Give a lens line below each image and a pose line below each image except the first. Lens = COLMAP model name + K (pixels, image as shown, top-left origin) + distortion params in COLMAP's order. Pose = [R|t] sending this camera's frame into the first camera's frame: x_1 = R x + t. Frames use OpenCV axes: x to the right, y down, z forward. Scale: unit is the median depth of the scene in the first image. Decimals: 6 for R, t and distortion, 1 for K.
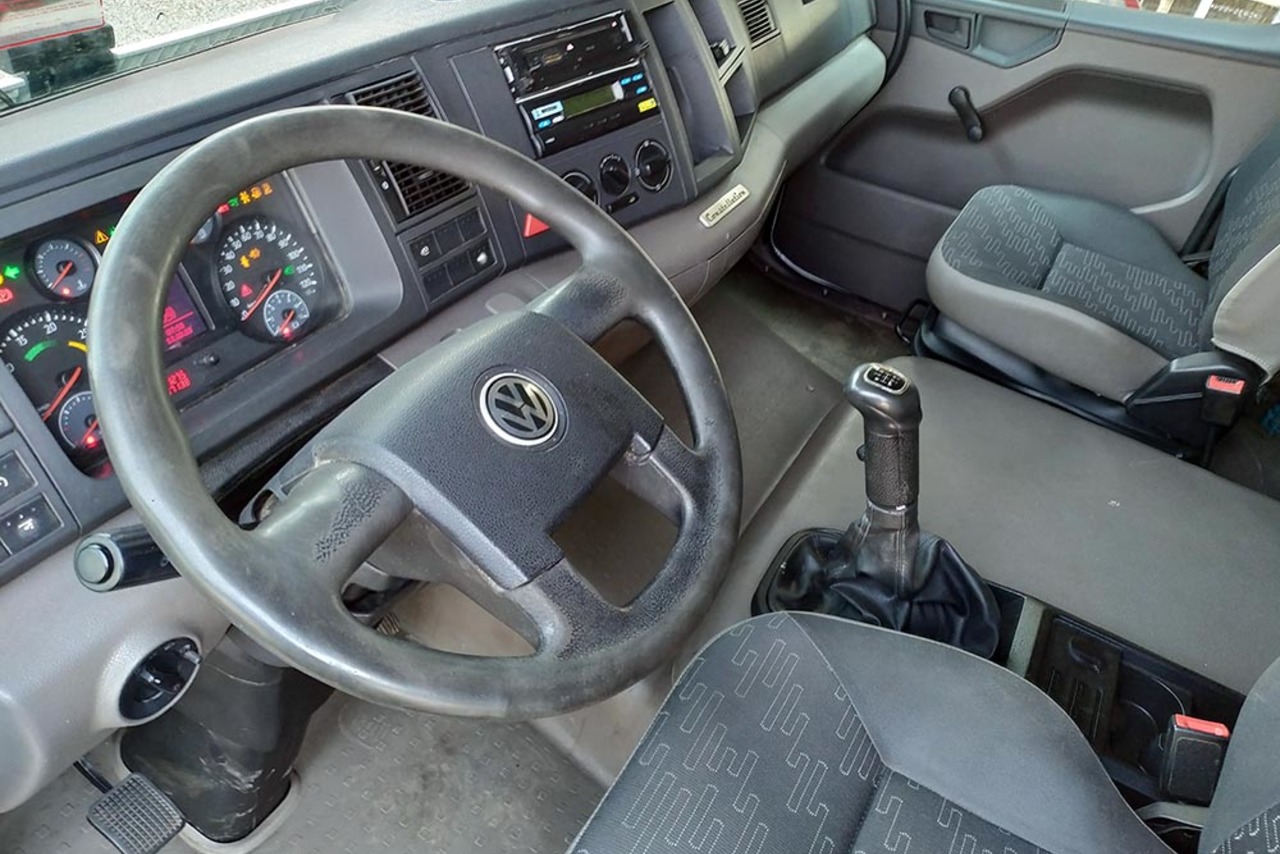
lens RADIAL K [[932.3, 0, 640.4], [0, 932.3, 445.8], [0, 0, 1]] dist [-0.012296, -0.006888]
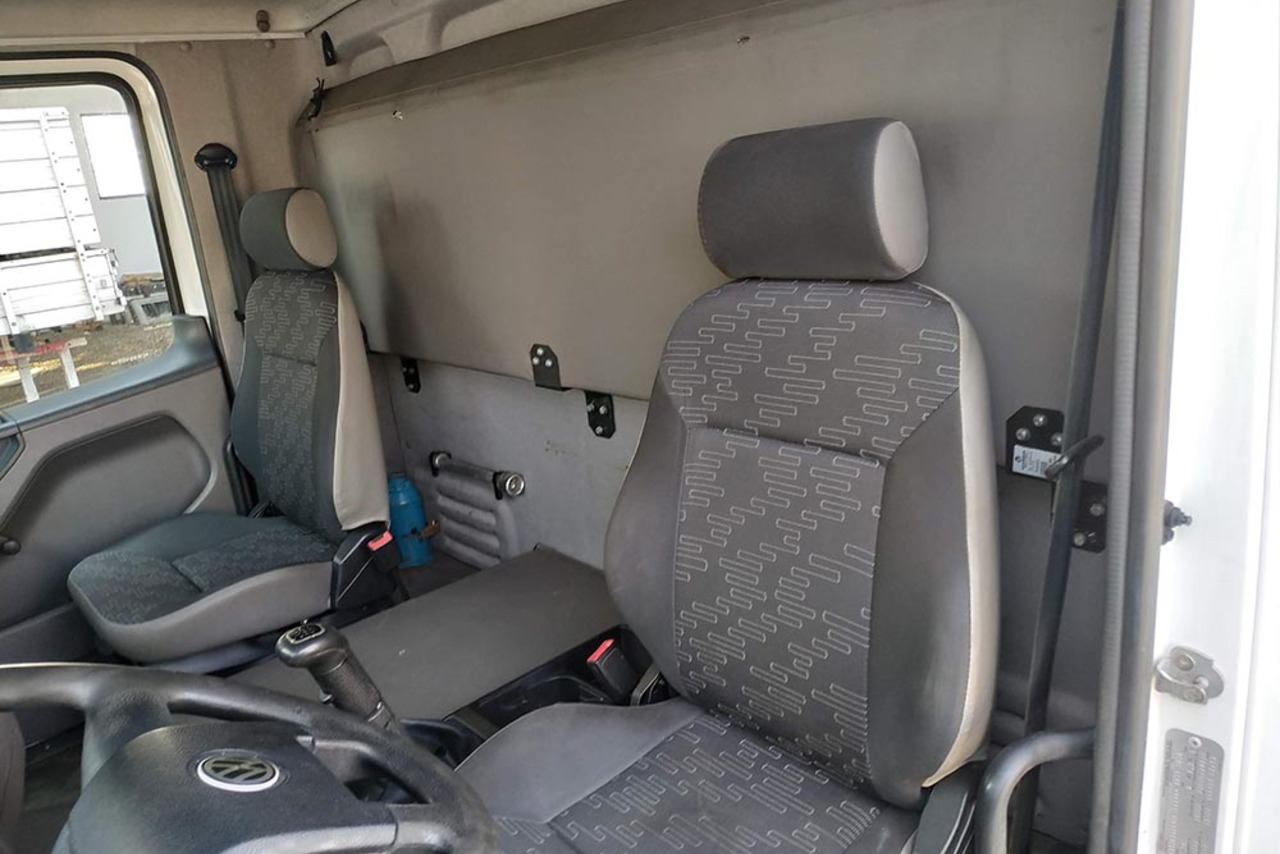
lens RADIAL K [[932.3, 0, 640.4], [0, 932.3, 445.8], [0, 0, 1]] dist [-0.012296, -0.006888]
pose [[0.285642, -0.445632, 0.848422, -0.300157], [0.723561, 0.680785, 0.113976, -0.033375], [-0.628385, 0.581329, 0.516903, -0.025939]]
